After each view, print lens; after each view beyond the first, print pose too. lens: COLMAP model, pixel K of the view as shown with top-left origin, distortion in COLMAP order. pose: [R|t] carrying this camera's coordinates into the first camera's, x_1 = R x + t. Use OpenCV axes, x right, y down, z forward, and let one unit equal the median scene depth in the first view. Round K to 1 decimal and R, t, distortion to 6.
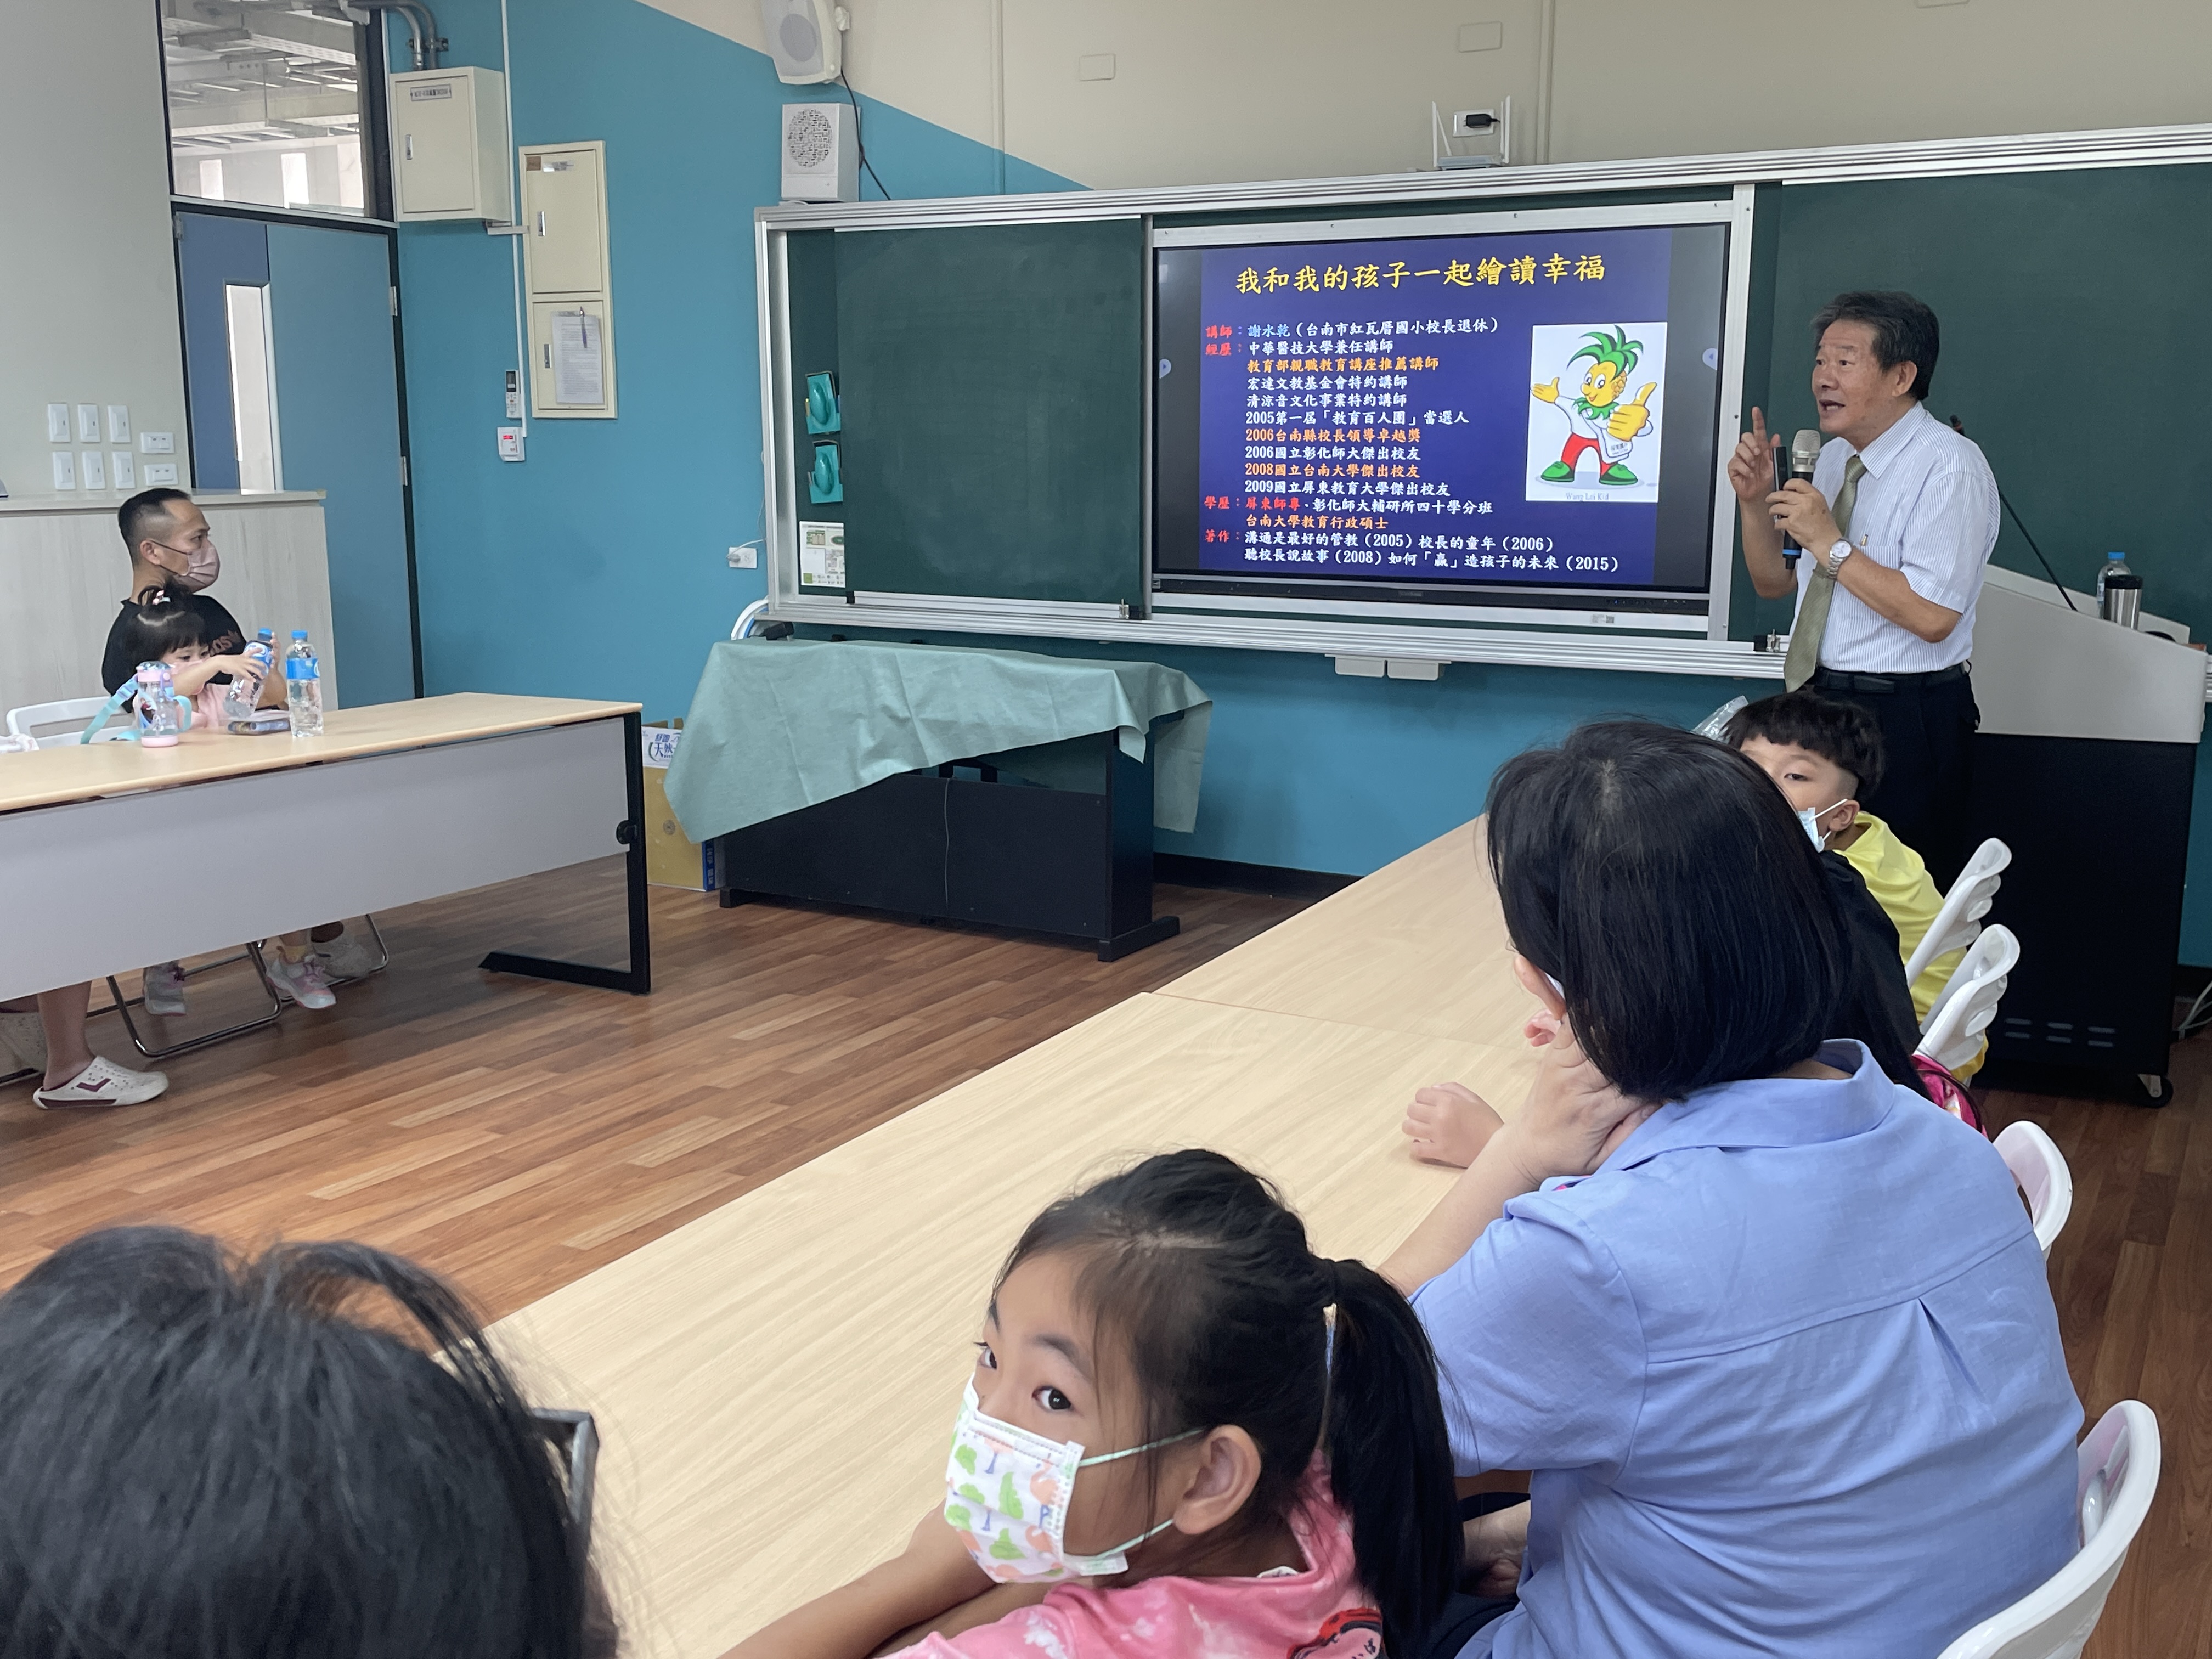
lens RADIAL K [[2126.8, 0, 1126.7], [0, 2126.8, 830.9], [0, 0, 1]] dist [0.053097, 0.000000]
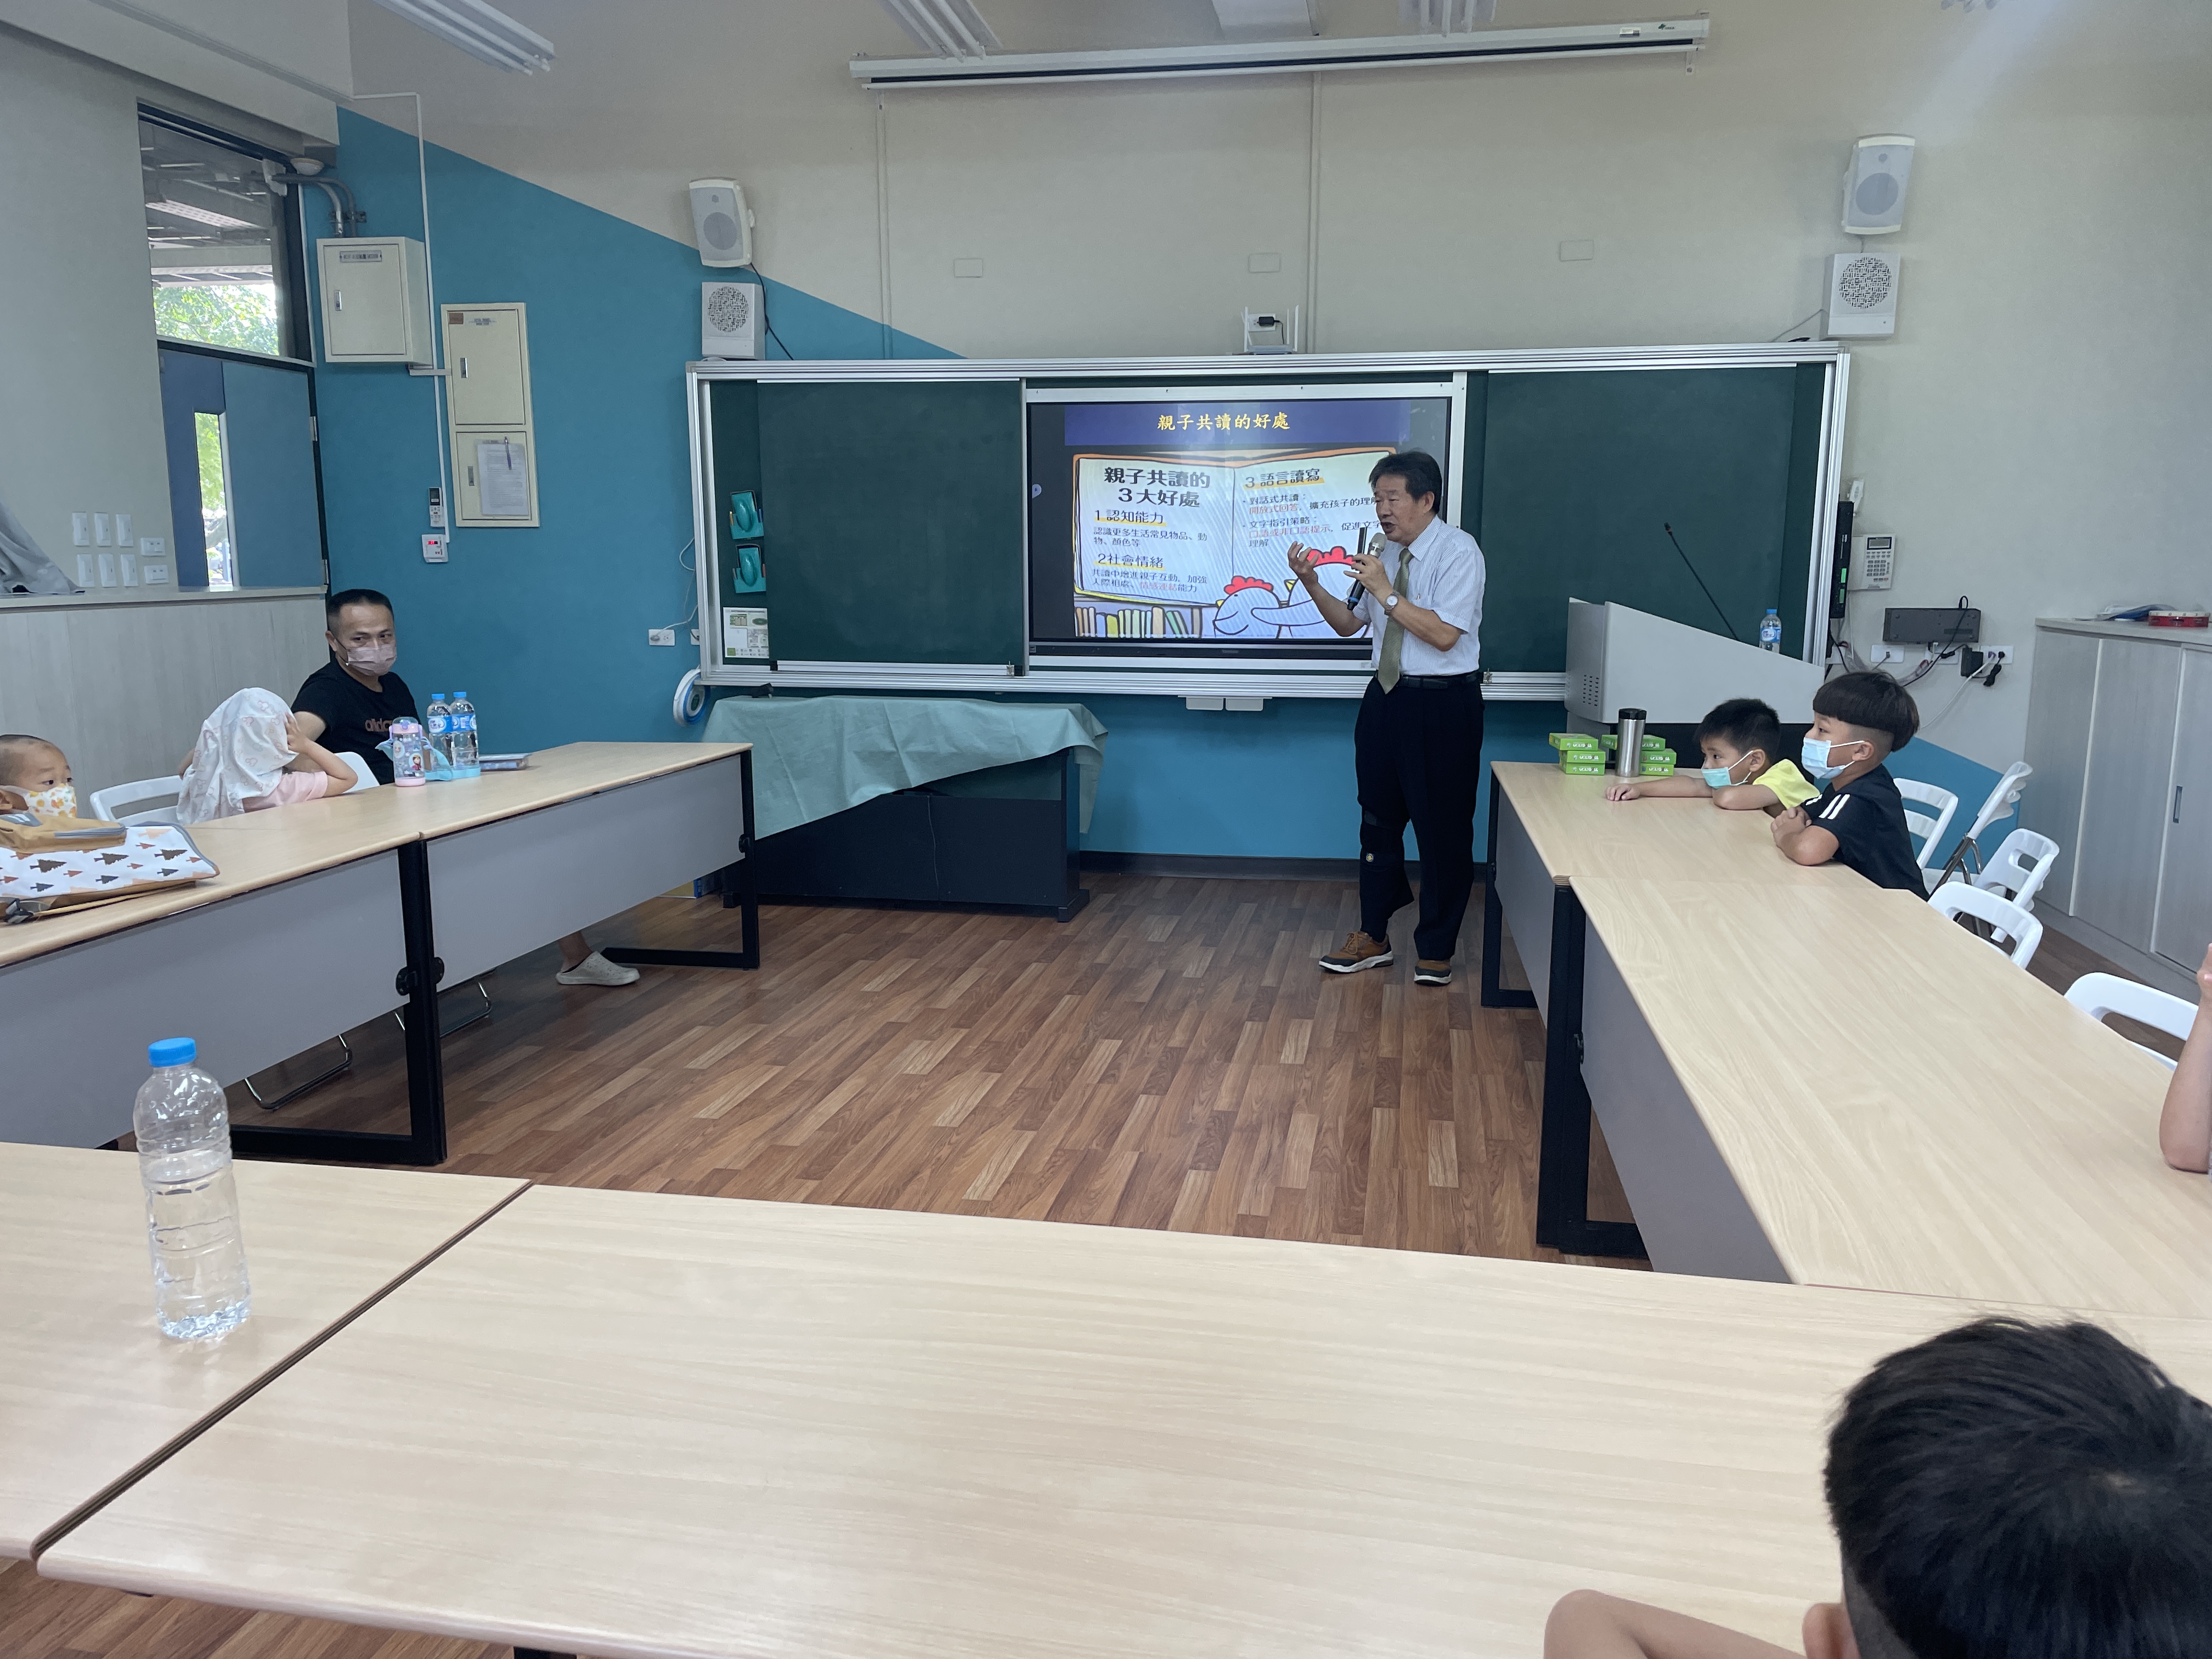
lens RADIAL K [[1657.1, 0, 1124.6], [0, 1657.1, 844.5], [0, 0, 1]] dist [0.090597, -0.111623]
pose [[0.947013, -0.056644, 0.316162, -0.286587], [0.060228, 0.998183, -0.001569, 0.014542], [-0.315498, 0.020528, 0.948704, -0.025667]]
